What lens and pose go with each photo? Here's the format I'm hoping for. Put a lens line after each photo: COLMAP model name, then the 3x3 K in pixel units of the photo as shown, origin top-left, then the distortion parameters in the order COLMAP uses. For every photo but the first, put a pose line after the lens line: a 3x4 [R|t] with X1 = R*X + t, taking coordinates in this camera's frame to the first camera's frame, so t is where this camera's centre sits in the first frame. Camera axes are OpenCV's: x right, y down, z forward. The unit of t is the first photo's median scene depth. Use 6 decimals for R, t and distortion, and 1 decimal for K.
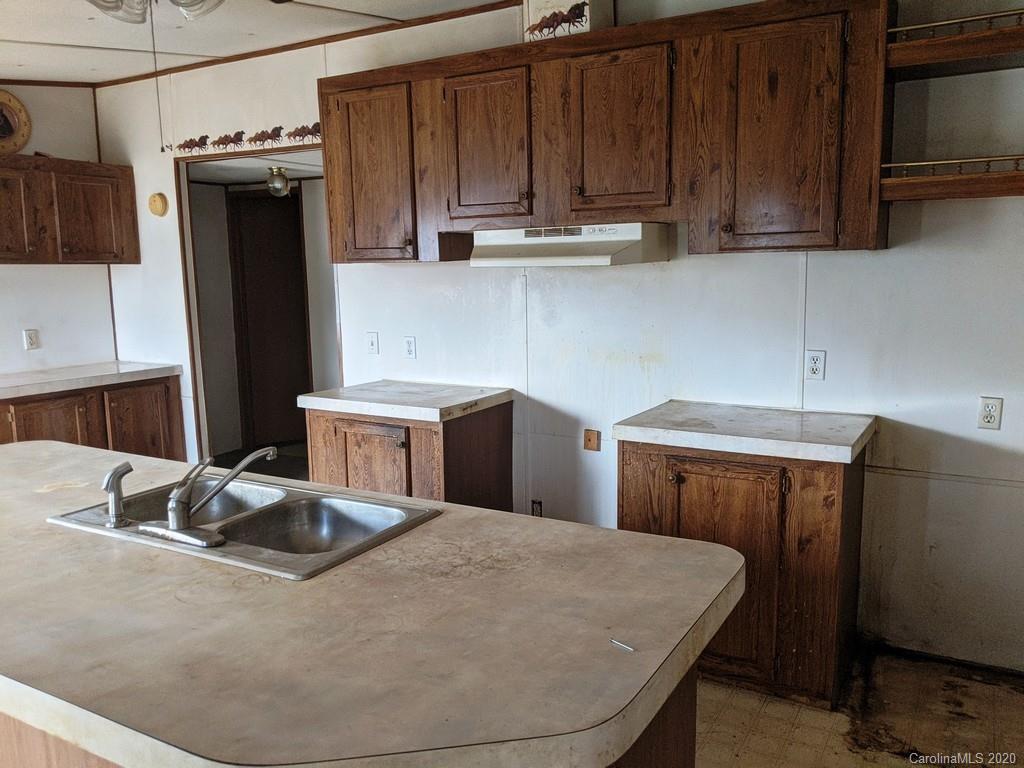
lens RADIAL K [[821.9, 0, 516.8], [0, 821.9, 392.1], [0, 0, 1]] dist [0.086690, -0.145993]
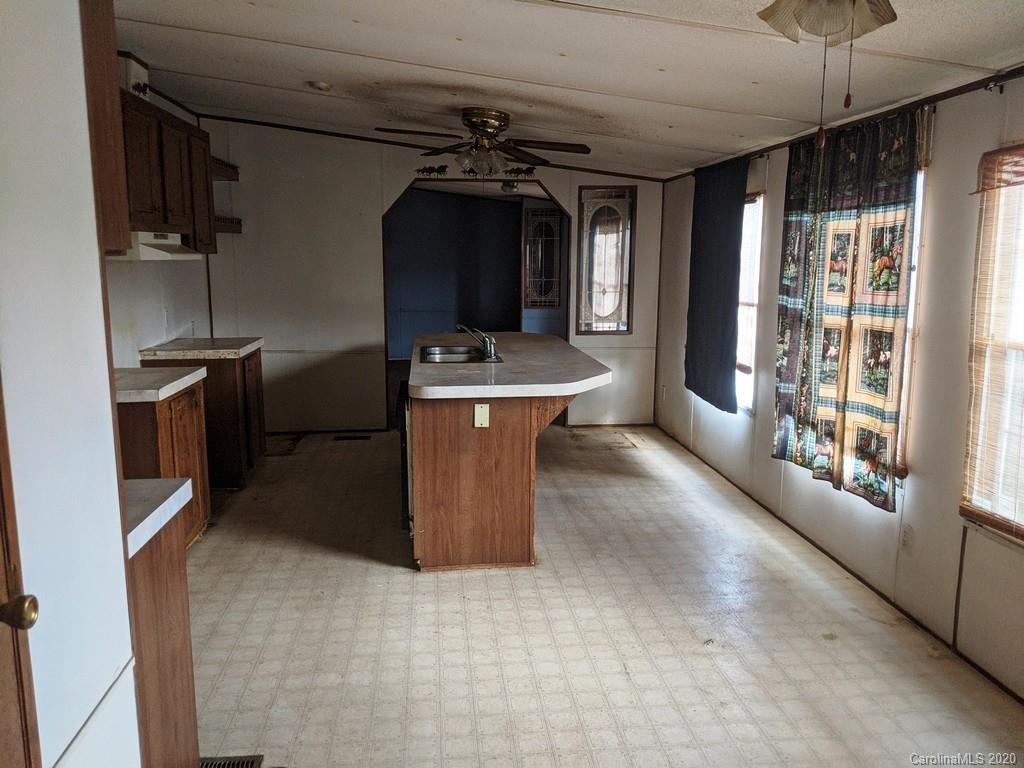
lens RADIAL K [[821.9, 0, 516.8], [0, 821.9, 392.1], [0, 0, 1]] dist [0.086690, -0.145993]
pose [[-0.585167, -0.120132, 0.801965, -1.452076], [0.136351, 0.960309, 0.243343, -0.195210], [-0.799367, 0.251745, -0.545561, 1.317178]]
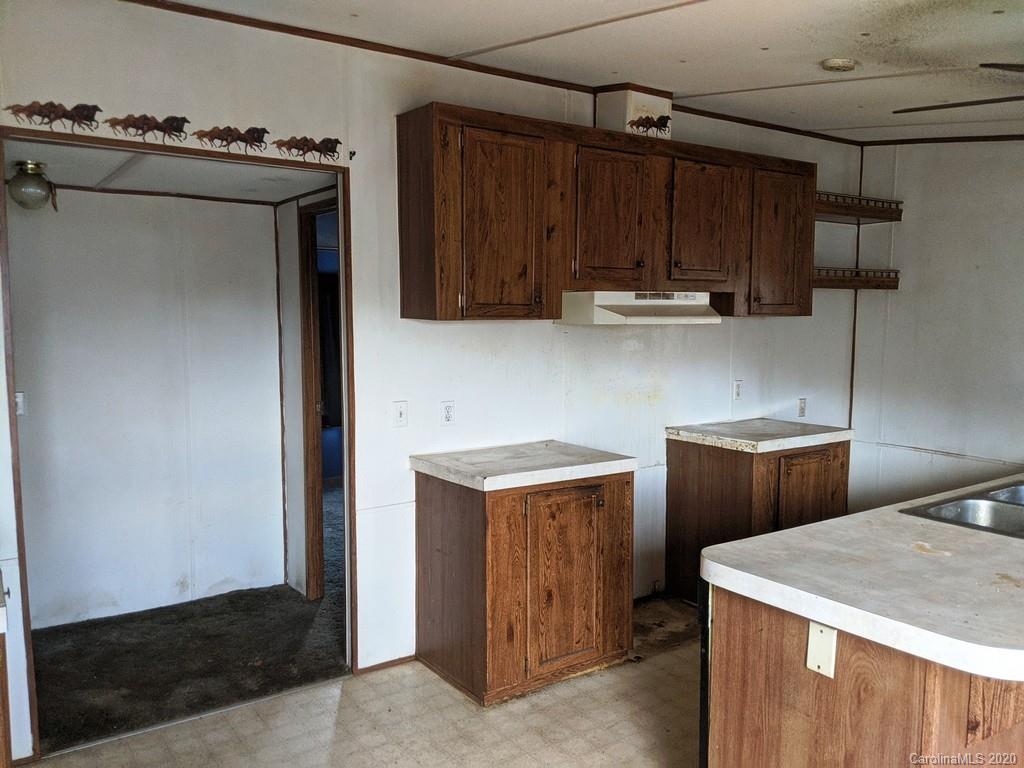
lens RADIAL K [[821.9, 0, 516.8], [0, 821.9, 392.1], [0, 0, 1]] dist [0.086690, -0.145993]
pose [[0.414682, -0.072397, 0.907082, -1.092495], [0.130732, 0.991229, 0.019348, -0.102382], [-0.900526, 0.110562, 0.420510, 0.672507]]
